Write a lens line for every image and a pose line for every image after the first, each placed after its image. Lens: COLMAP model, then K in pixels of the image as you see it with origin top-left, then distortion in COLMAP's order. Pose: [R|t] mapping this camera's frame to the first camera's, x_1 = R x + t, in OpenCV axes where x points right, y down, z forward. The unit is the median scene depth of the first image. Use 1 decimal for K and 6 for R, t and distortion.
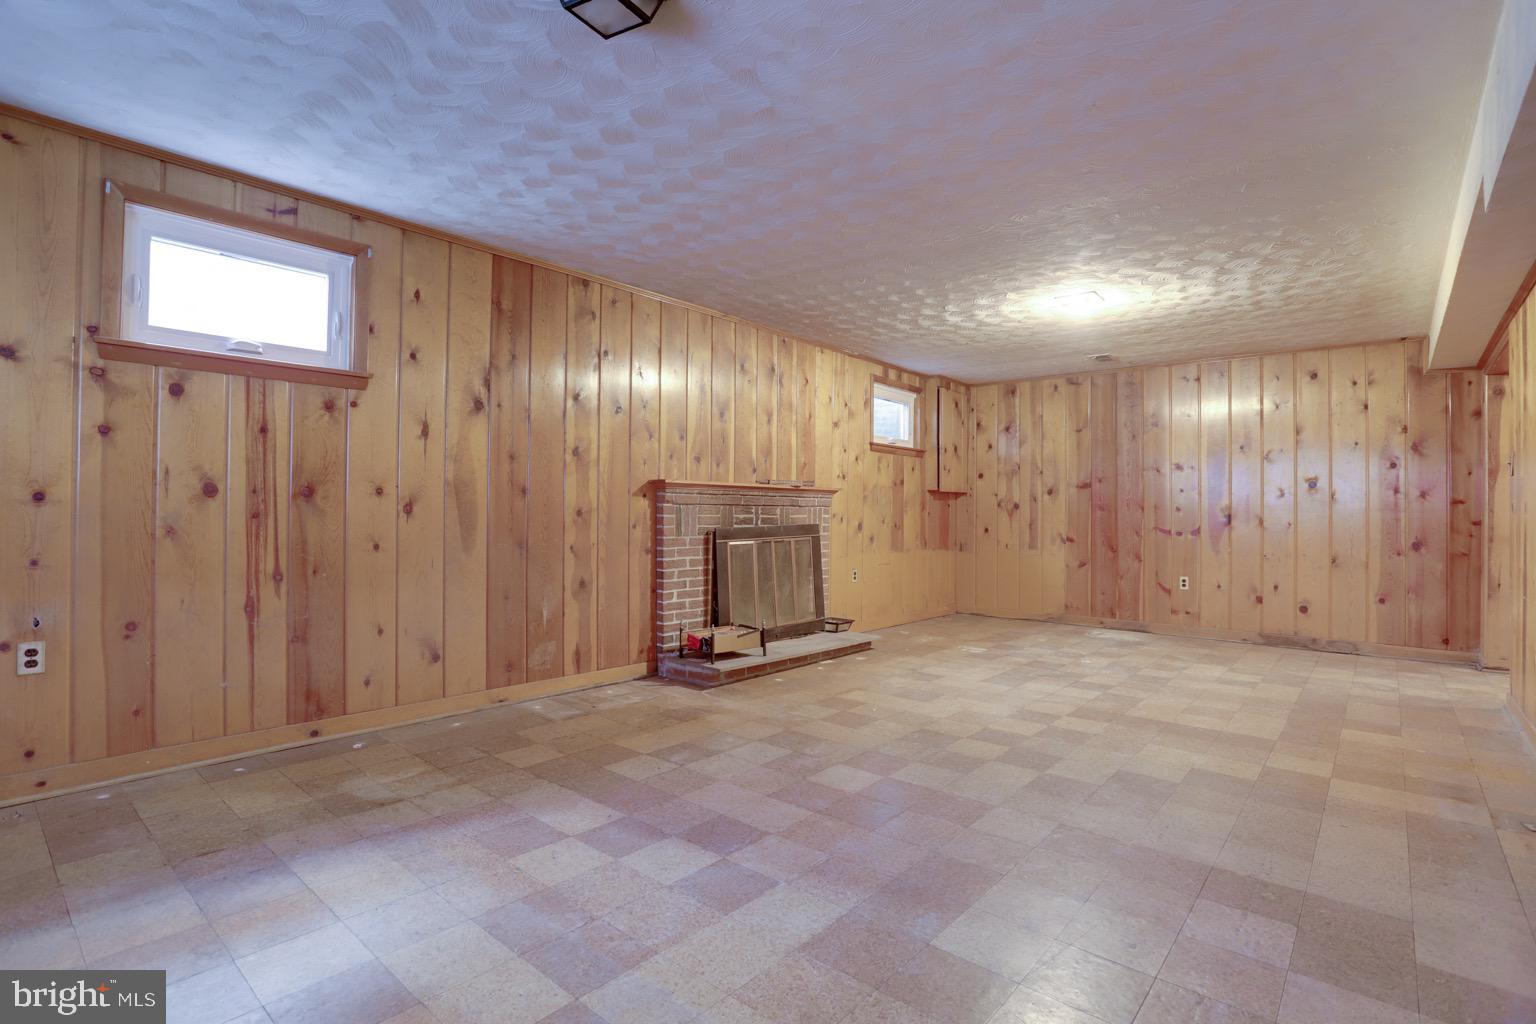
lens RADIAL K [[741.8, 0, 765.2], [0, 741.8, 504.7], [0, 0, 1]] dist [-0.063316, 0.020230]
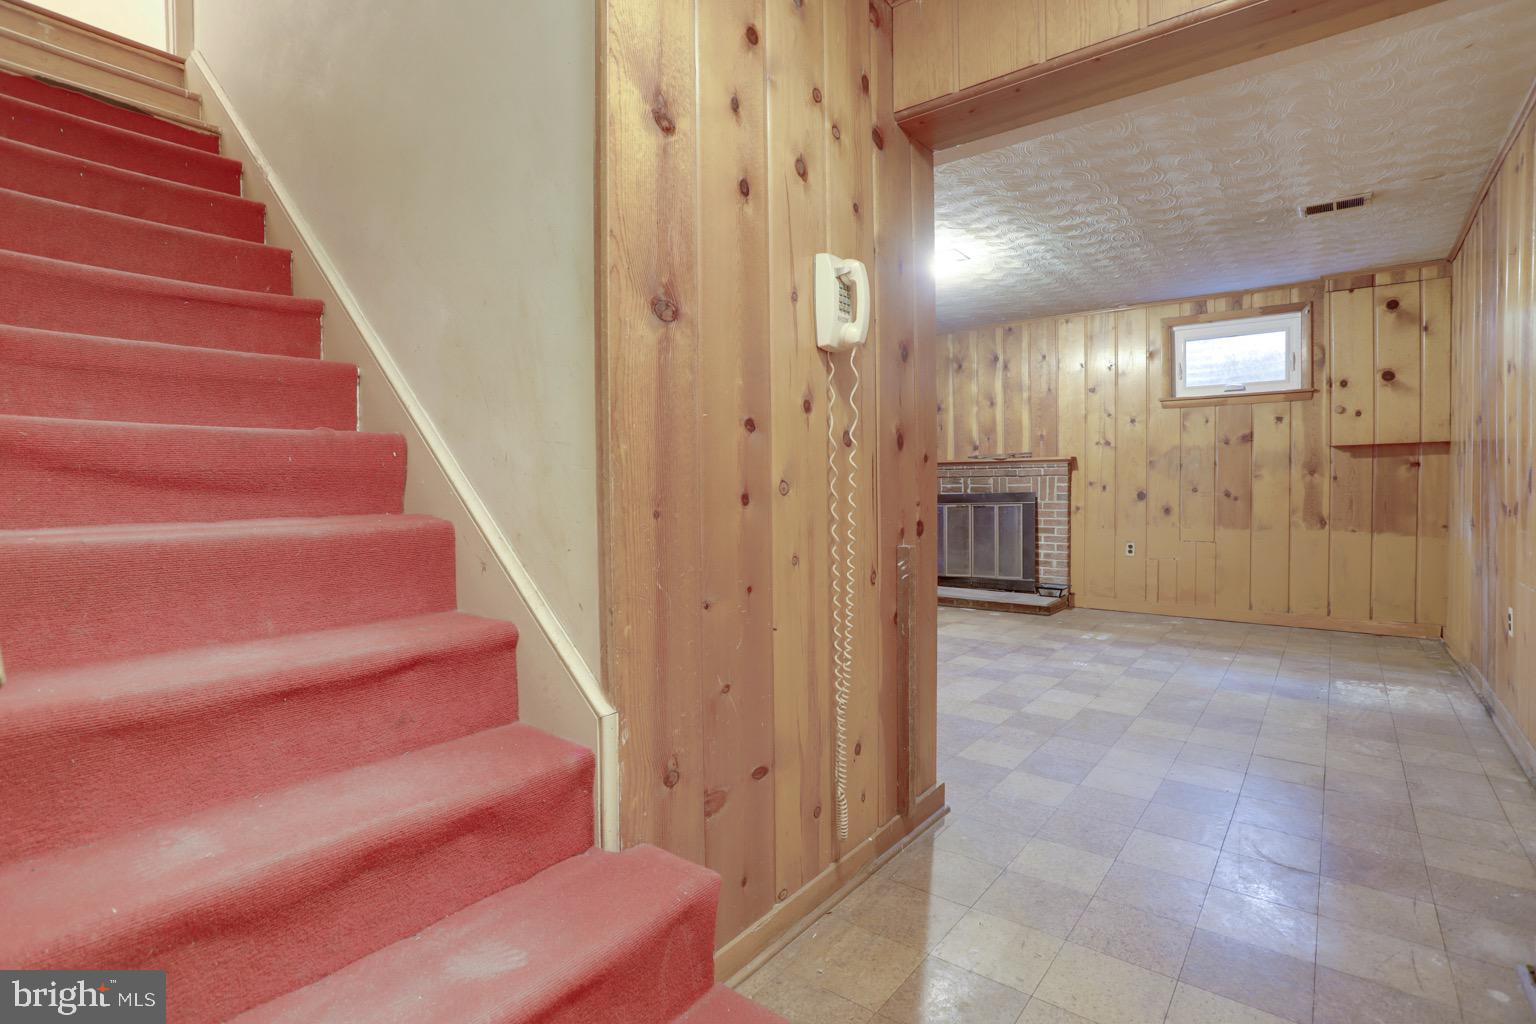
lens RADIAL K [[741.8, 0, 765.2], [0, 741.8, 504.7], [0, 0, 1]] dist [-0.063316, 0.020230]
pose [[0.042300, 0.001103, -0.999104, 1.094978], [0.009360, 0.999955, 0.001500, 0.038471], [0.999061, -0.009415, 0.042288, 0.561428]]
